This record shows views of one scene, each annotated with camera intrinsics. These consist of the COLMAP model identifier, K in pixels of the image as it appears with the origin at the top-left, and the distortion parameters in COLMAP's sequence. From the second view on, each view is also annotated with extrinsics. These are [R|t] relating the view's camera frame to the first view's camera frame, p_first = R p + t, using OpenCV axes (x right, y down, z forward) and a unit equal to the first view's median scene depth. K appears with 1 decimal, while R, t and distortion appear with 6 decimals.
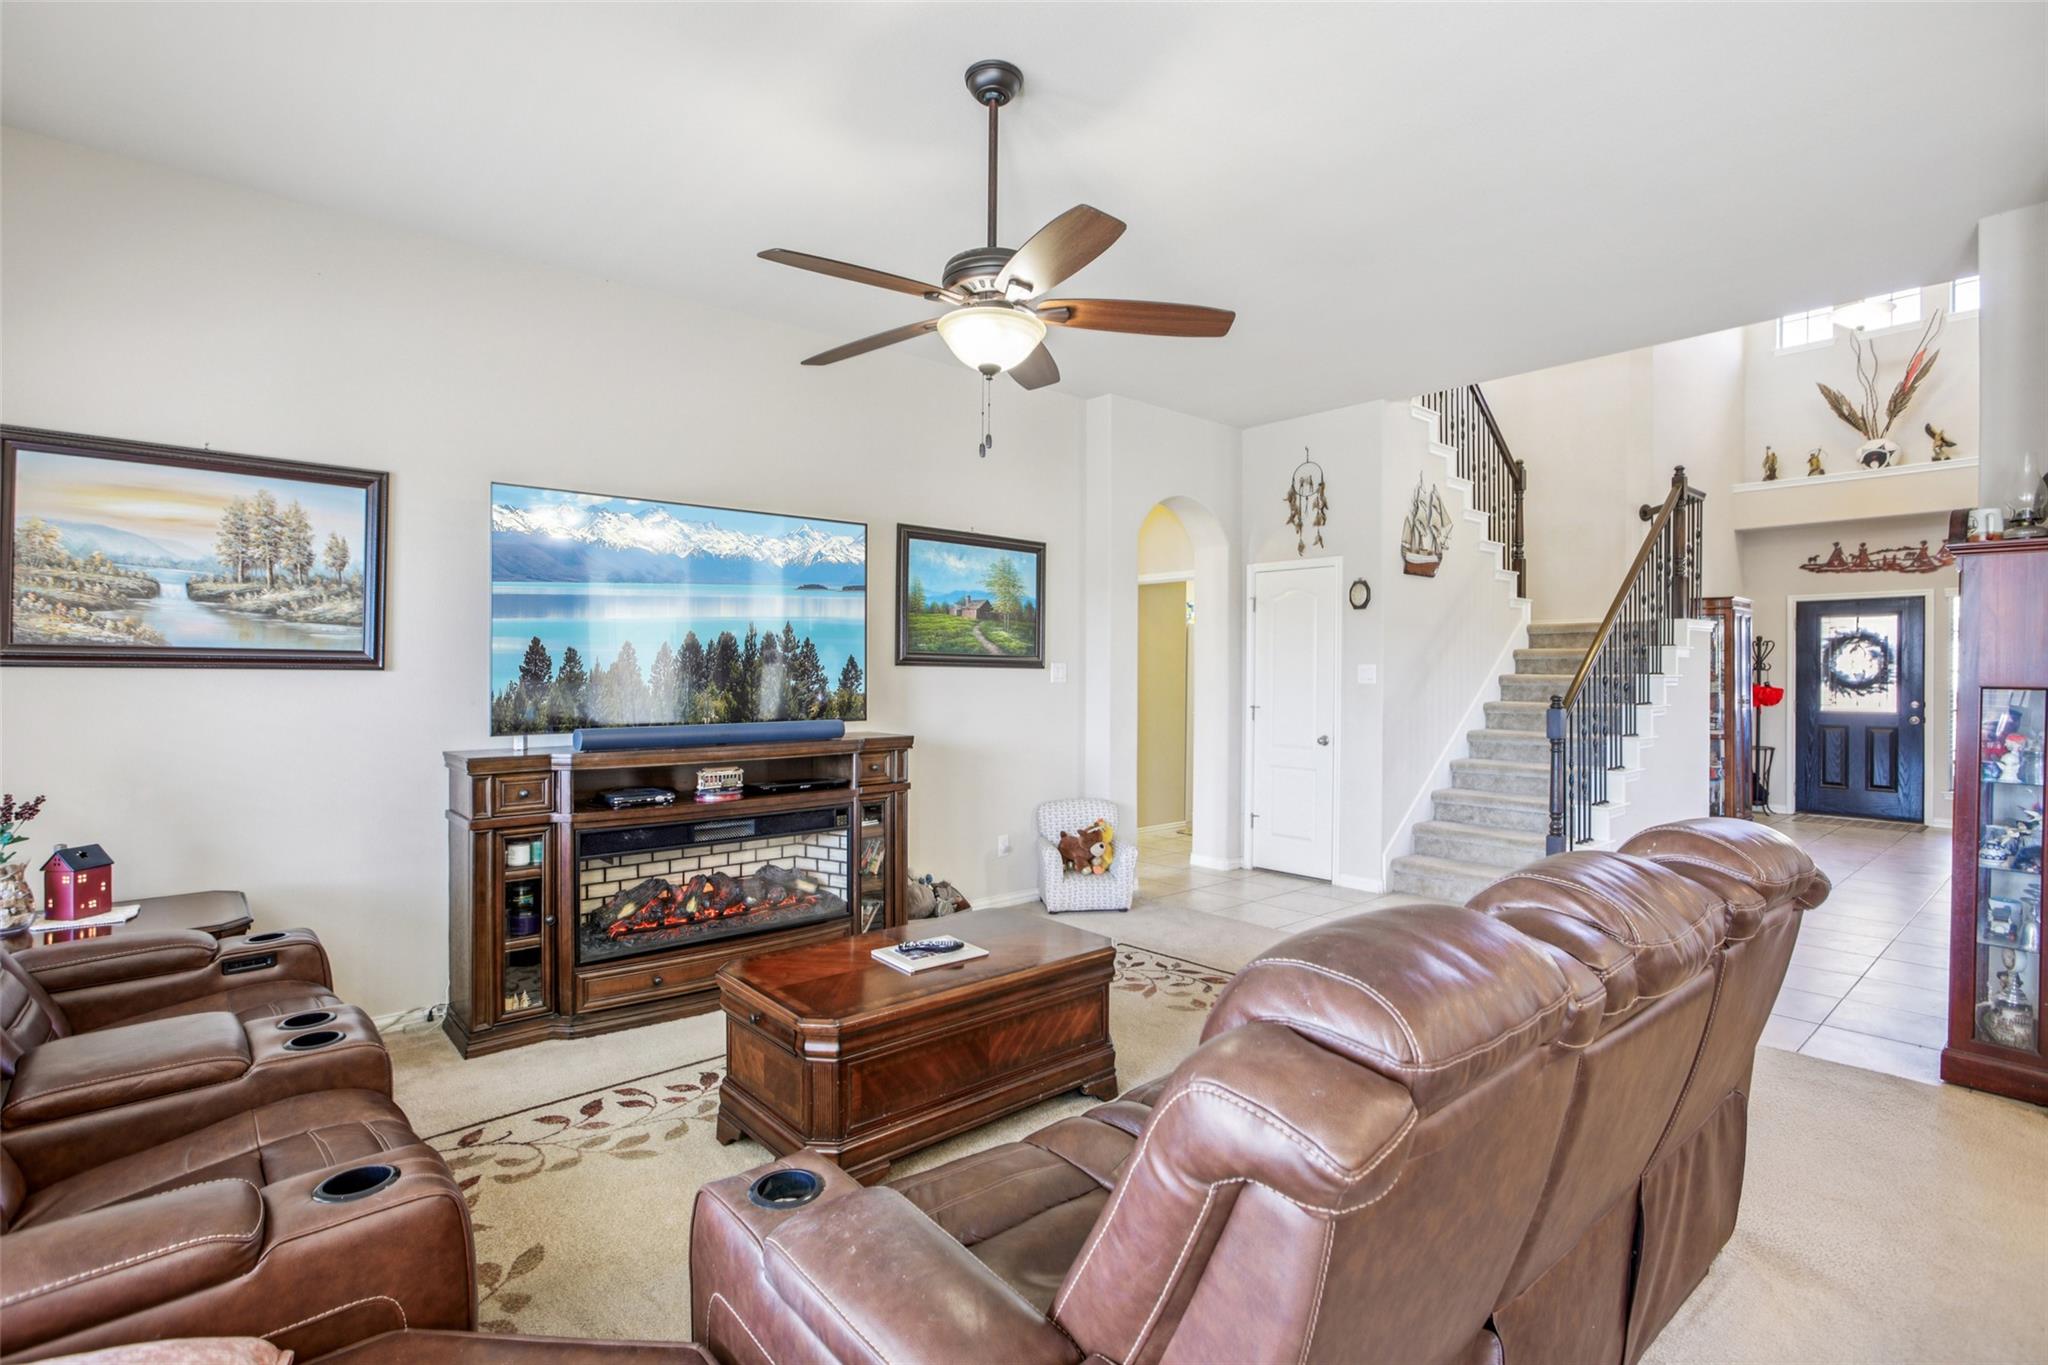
lens RADIAL K [[990.4, 0, 1024.0], [0, 990.4, 682.5], [0, 0, 1]] dist [0.002548, 0.000963]
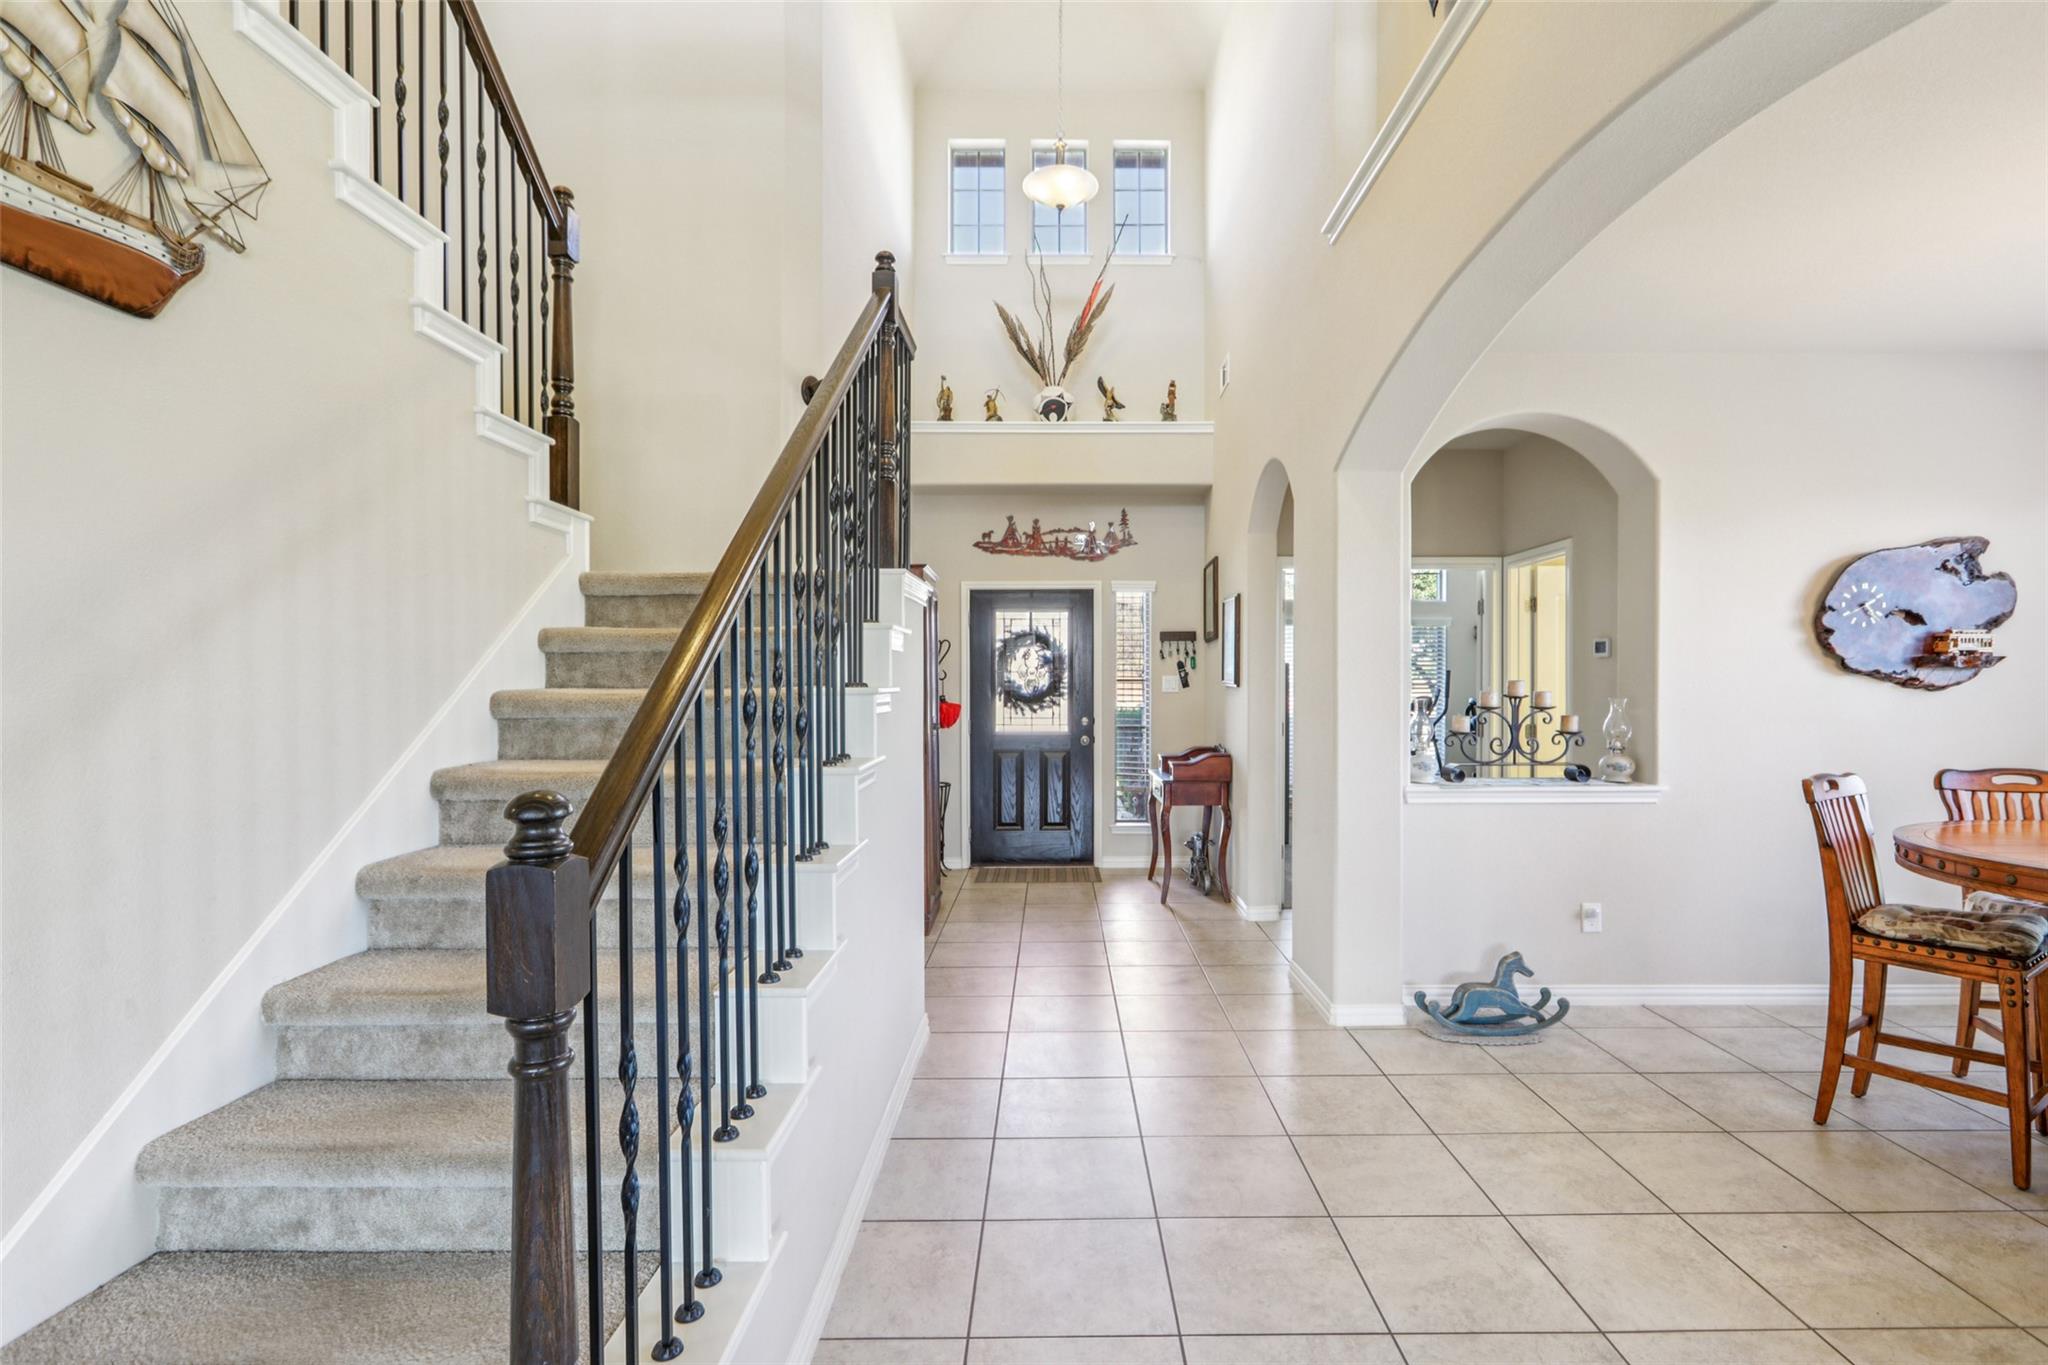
lens RADIAL K [[976.4, 0, 1046.4], [0, 976.4, 685.0], [0, 0, 1]] dist [0.000335, 0.000310]
pose [[0.675400, -0.002807, 0.737446, 0.277134], [0.006487, 0.999977, -0.002135, -0.006191], [-0.737423, 0.006226, 0.675403, 0.473125]]
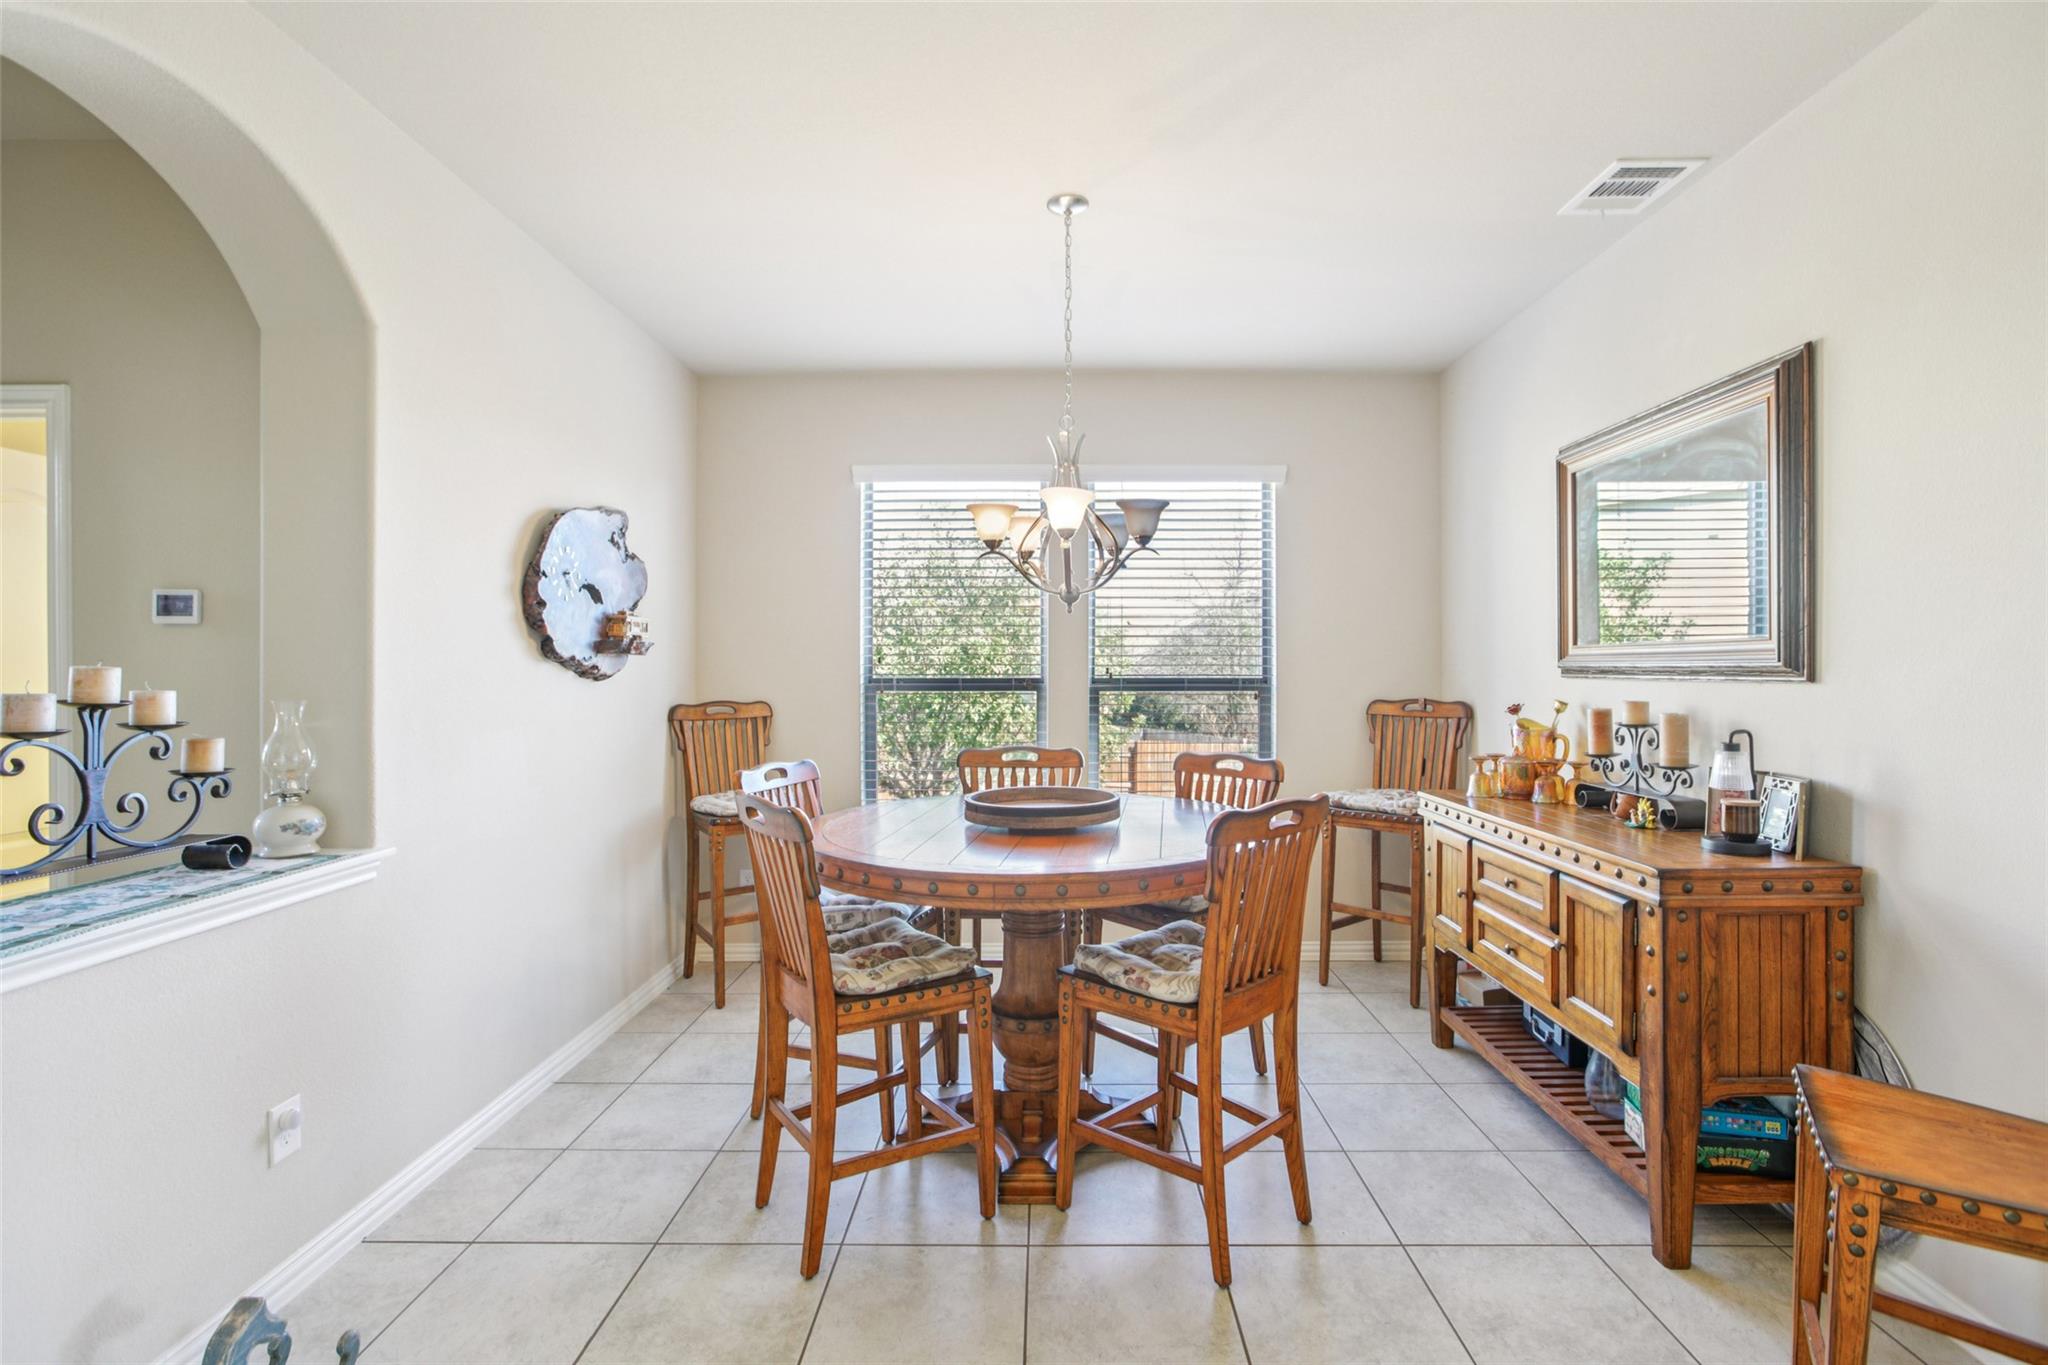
lens RADIAL K [[959.8, 0, 1016.6], [0, 959.8, 668.8], [0, 0, 1]] dist [-0.043774, 0.023364]
pose [[-0.737058, 0.000358, 0.675829, 0.497717], [0.005673, 0.999968, 0.005656, -0.007752], [-0.675806, 0.008003, -0.737036, 0.637541]]
